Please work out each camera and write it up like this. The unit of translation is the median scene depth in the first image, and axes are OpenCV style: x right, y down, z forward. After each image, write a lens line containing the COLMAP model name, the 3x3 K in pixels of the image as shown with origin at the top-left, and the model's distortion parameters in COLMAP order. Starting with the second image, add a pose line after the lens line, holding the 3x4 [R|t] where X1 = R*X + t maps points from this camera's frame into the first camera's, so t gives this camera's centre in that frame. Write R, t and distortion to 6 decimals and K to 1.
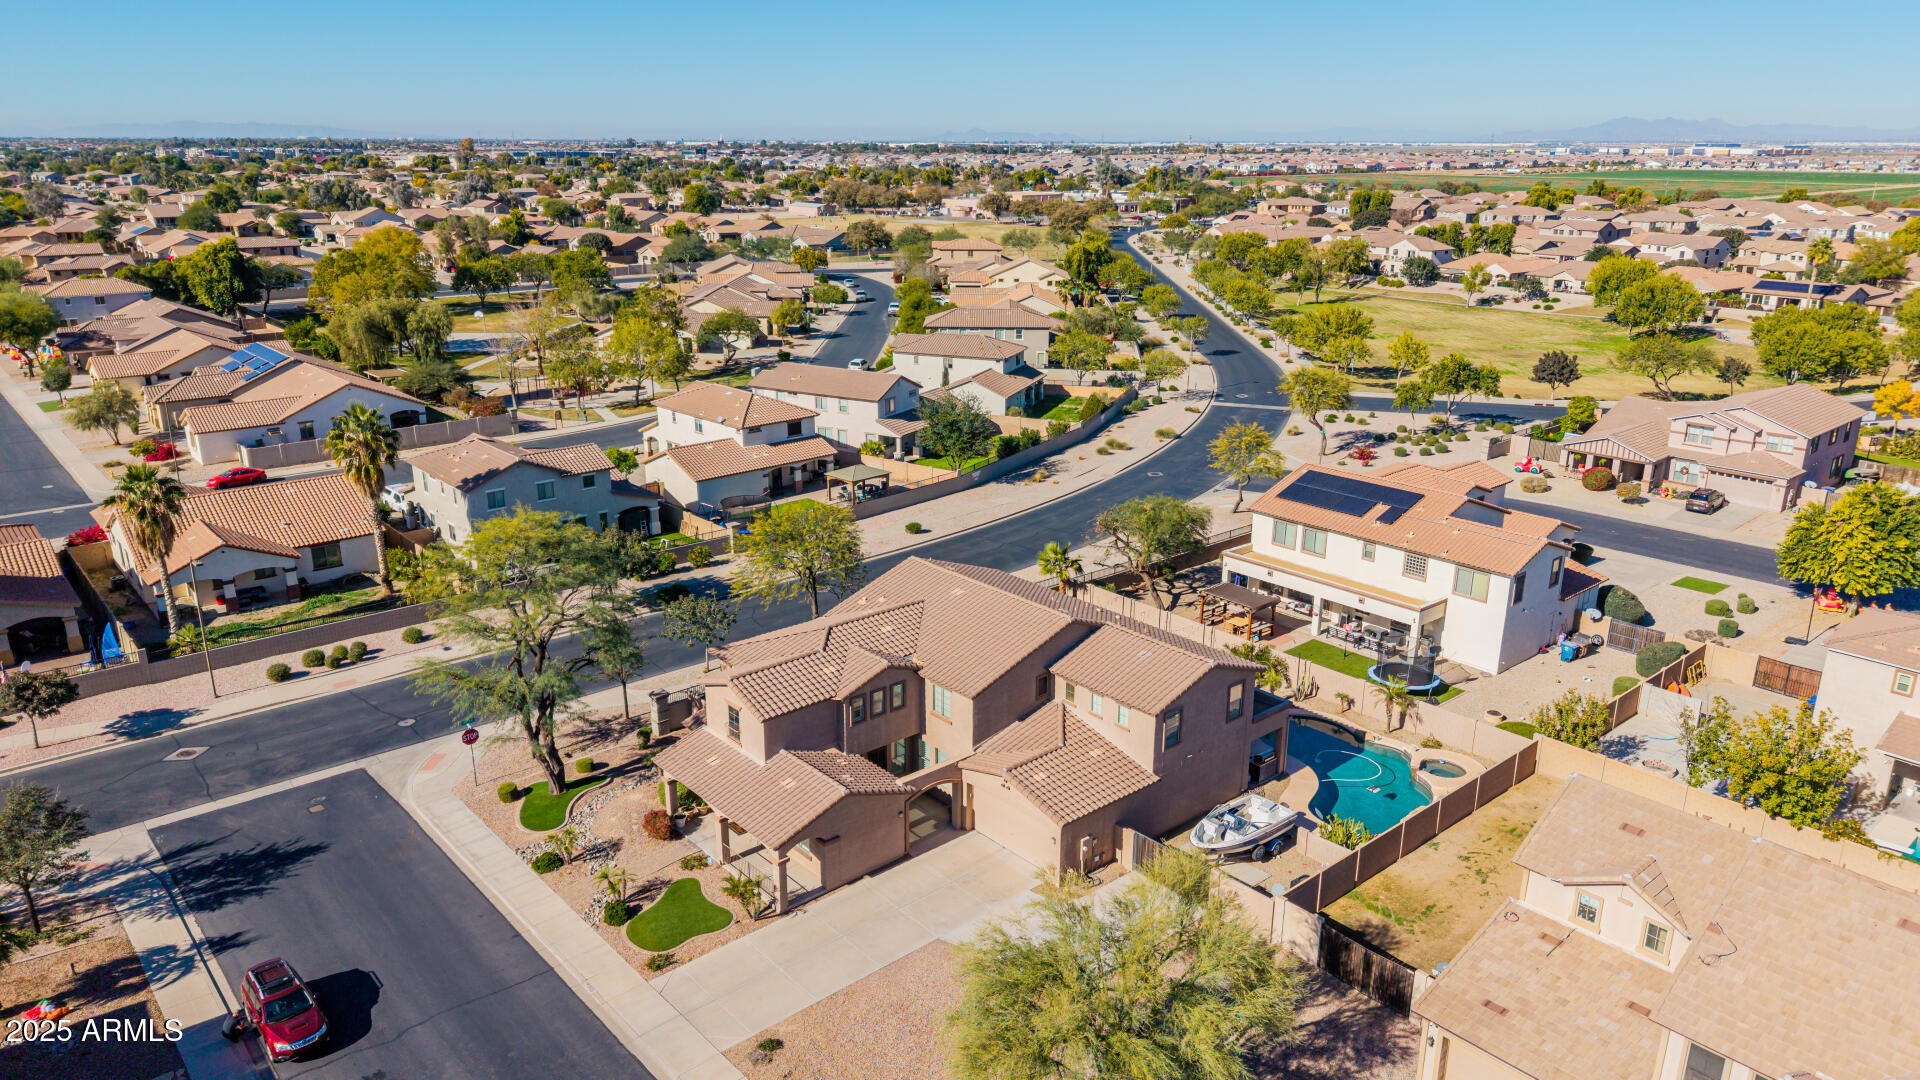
lens RADIAL K [[1278.5, 0, 960.0], [0, 1278.5, 540.0], [0, 0, 1]] dist [0.045960, -0.055564]
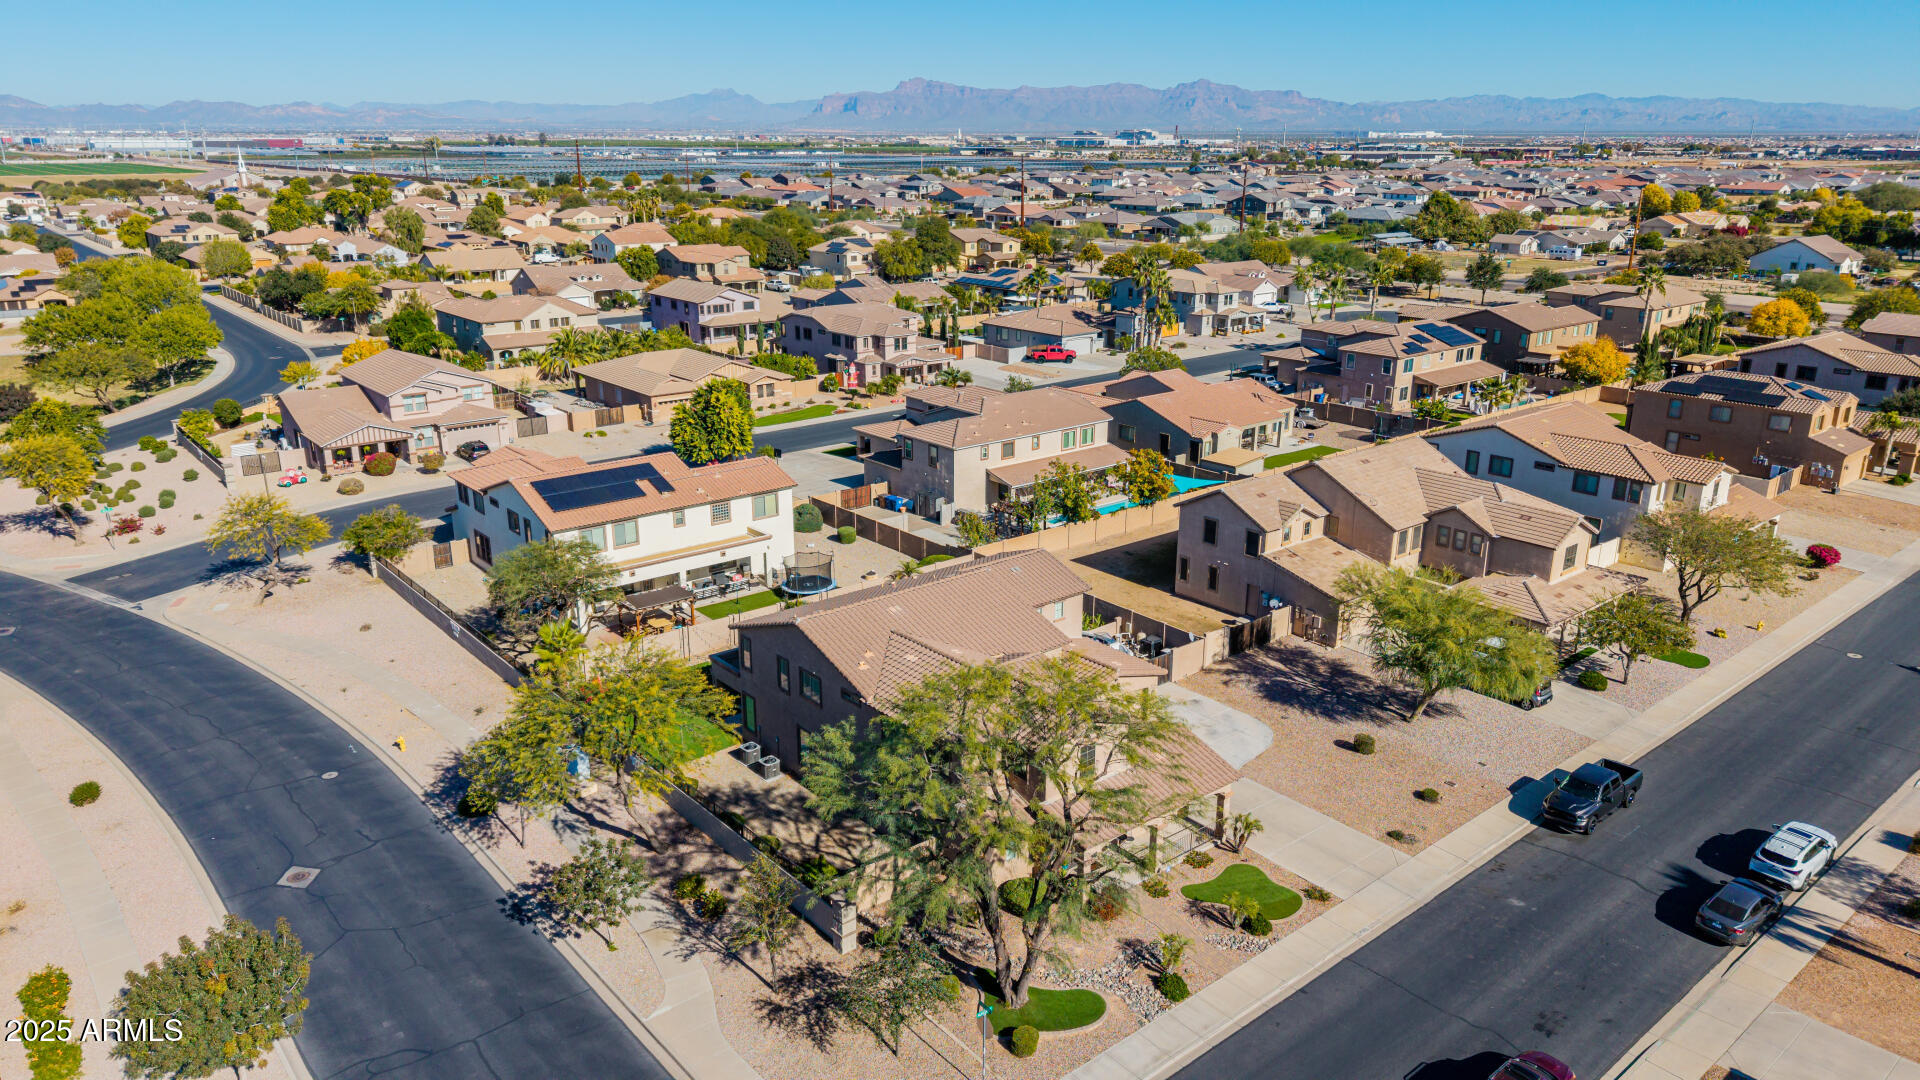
lens RADIAL K [[1278.5, 0, 960.0], [0, 1278.5, 540.0], [0, 0, 1]] dist [0.045960, -0.055564]
pose [[0.017145, -0.303576, 0.952653, -1.018100], [0.294670, 0.912009, 0.285322, -0.302683], [-0.955445, 0.275826, 0.105091, 0.926625]]
